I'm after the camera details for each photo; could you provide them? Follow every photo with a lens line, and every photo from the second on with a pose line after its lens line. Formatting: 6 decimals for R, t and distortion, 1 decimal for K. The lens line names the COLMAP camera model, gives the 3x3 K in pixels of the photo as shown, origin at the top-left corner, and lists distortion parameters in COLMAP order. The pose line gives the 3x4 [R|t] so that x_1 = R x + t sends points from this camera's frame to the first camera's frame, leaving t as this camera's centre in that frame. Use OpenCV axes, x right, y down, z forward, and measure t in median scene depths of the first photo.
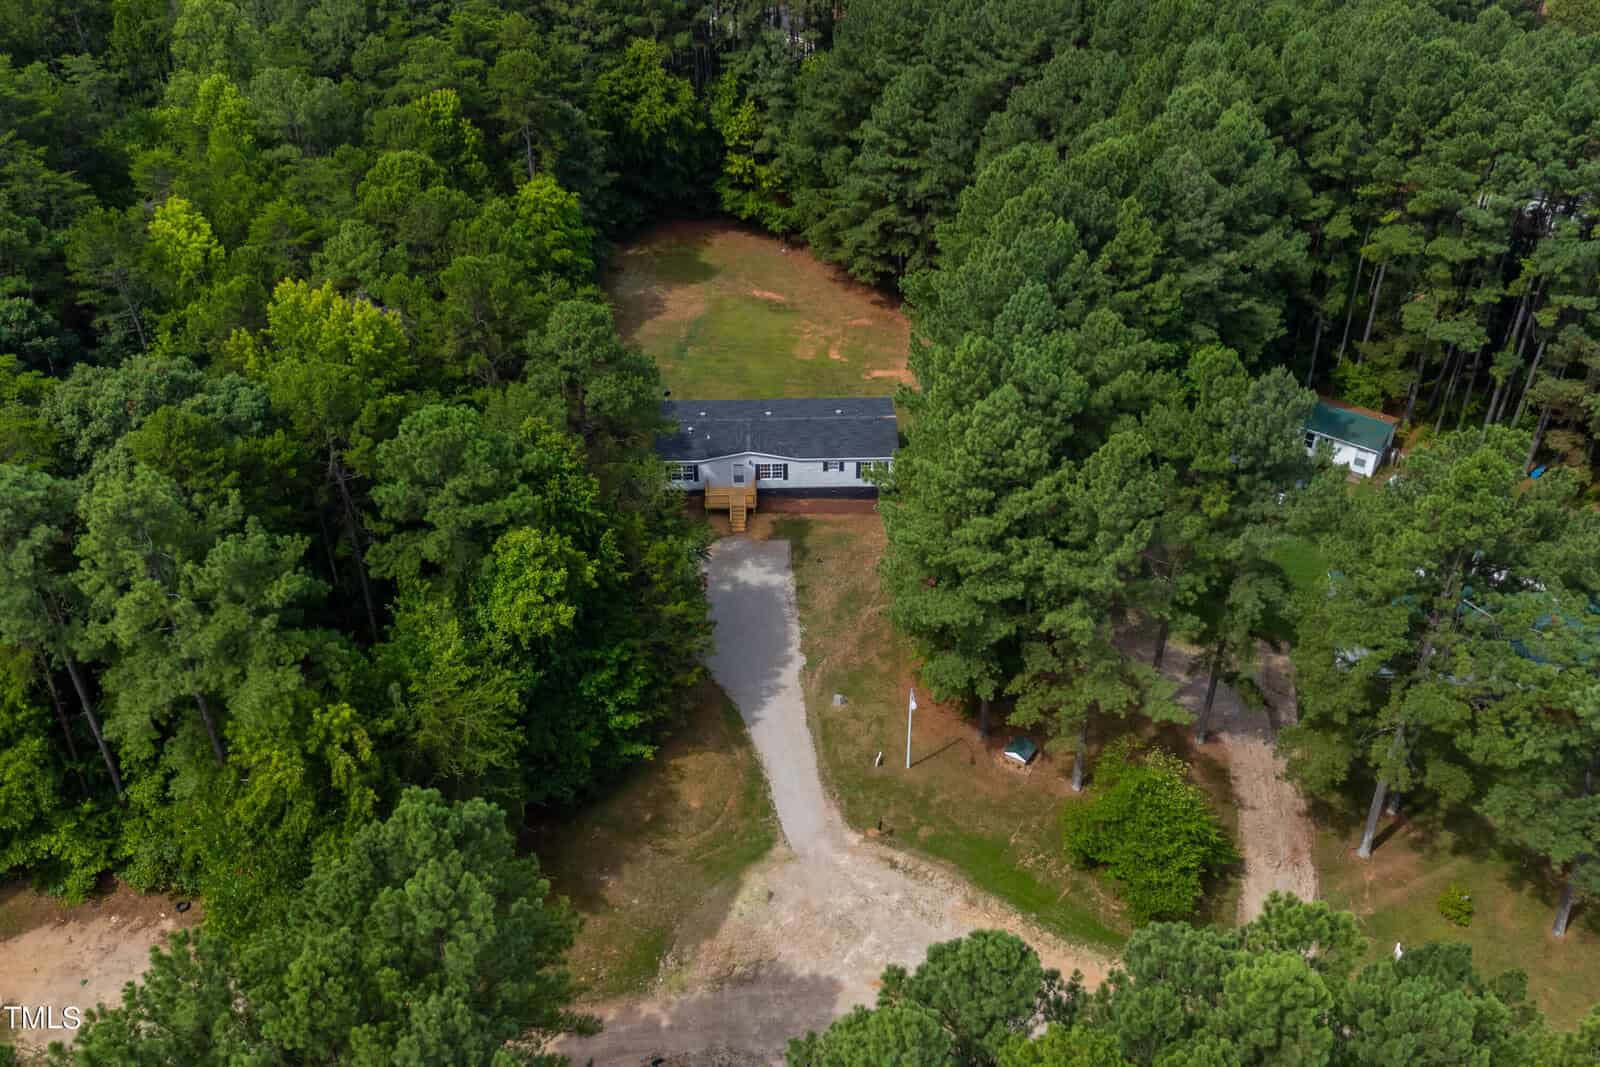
lens RADIAL K [[1435.4, 0, 793.5], [0, 1435.4, 533.8], [0, 0, 1]] dist [0.052384, -0.002288]
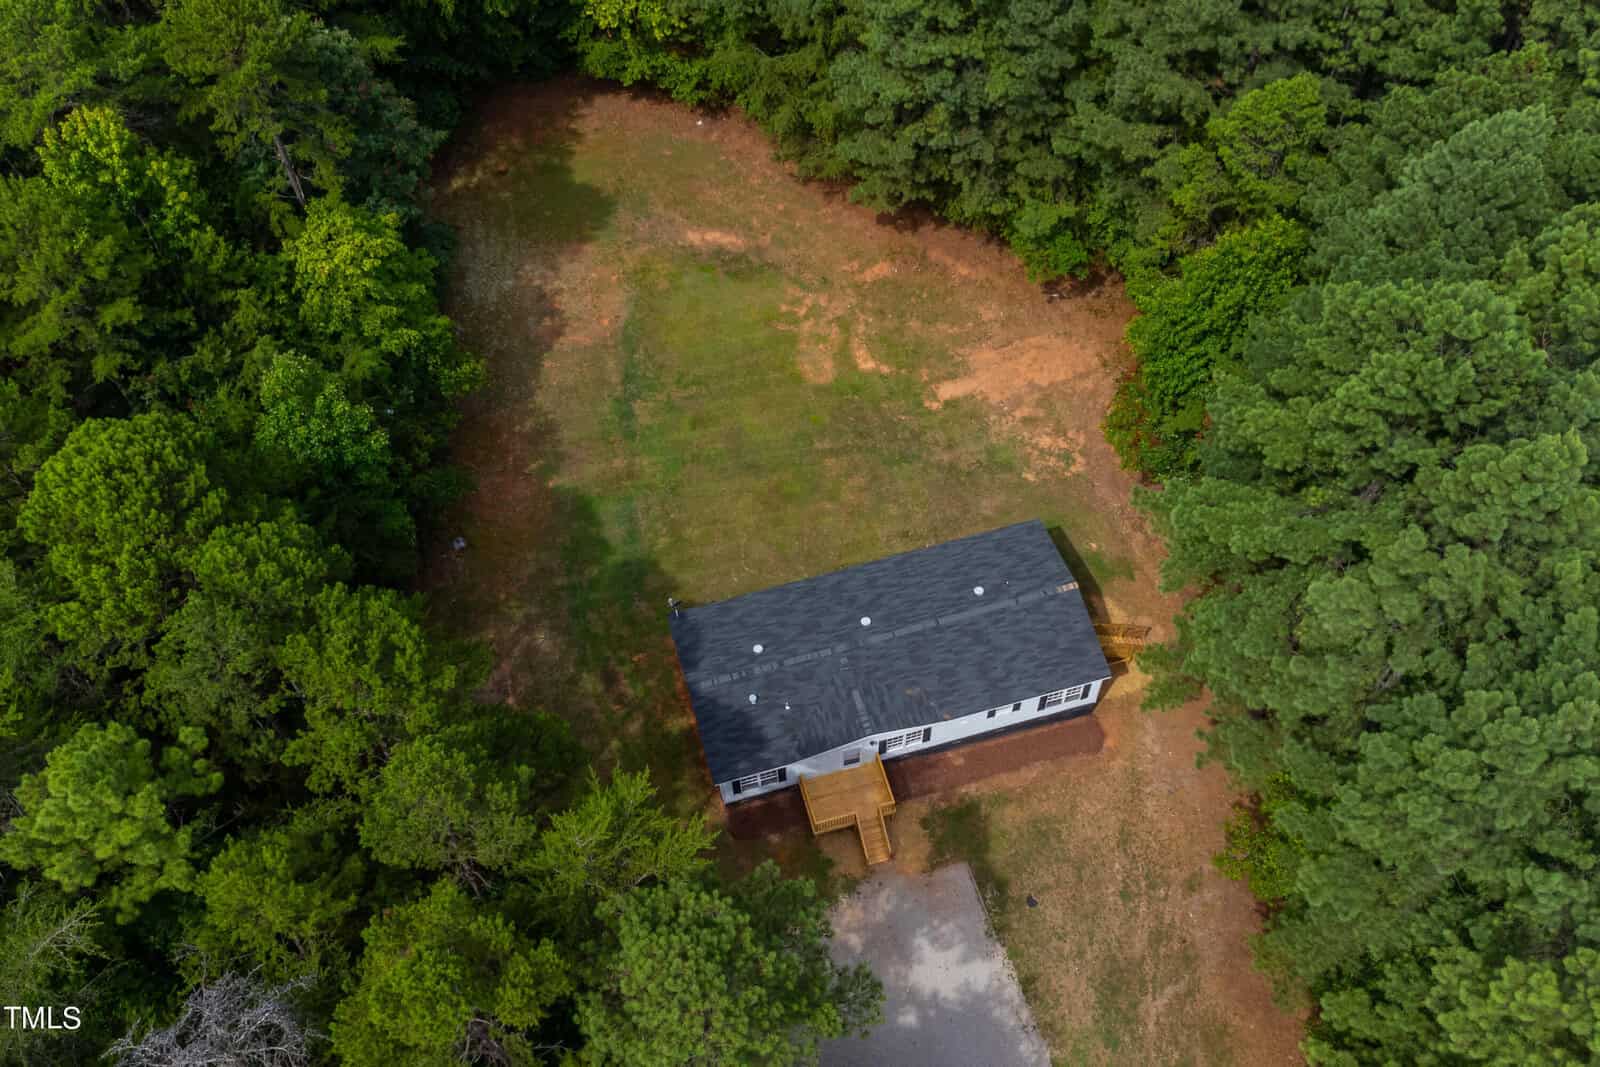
lens RADIAL K [[1435.4, 0, 799.3], [0, 1435.4, 544.9], [0, 0, 1]] dist [0.052384, -0.002288]
pose [[0.966840, -0.223736, 0.123134, -0.099575], [0.165209, 0.915631, 0.366506, -0.303423], [-0.194746, -0.334010, 0.922232, 0.433949]]
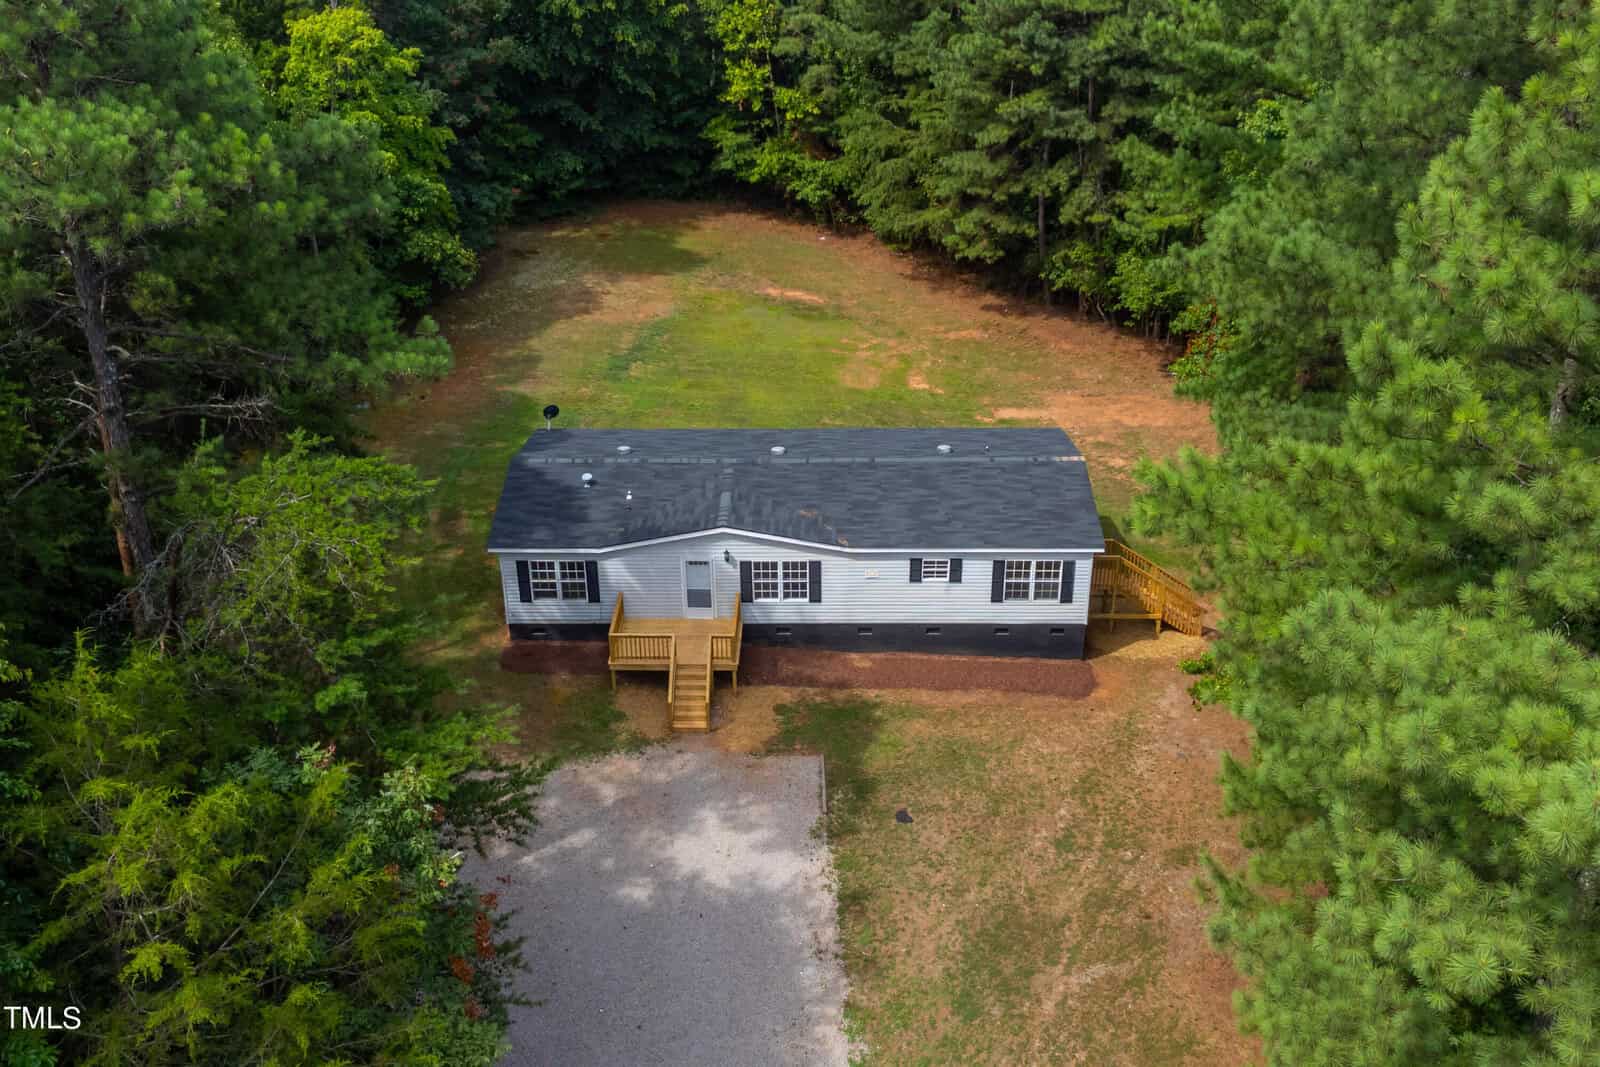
lens RADIAL K [[1435.4, 0, 770.8], [0, 1435.4, 542.4], [0, 0, 1]] dist [0.052384, -0.002288]
pose [[0.998894, 0.014764, -0.044642, -0.000197], [-0.020293, 0.991817, -0.126048, -0.003029], [0.042416, 0.126815, 0.991019, 0.533053]]
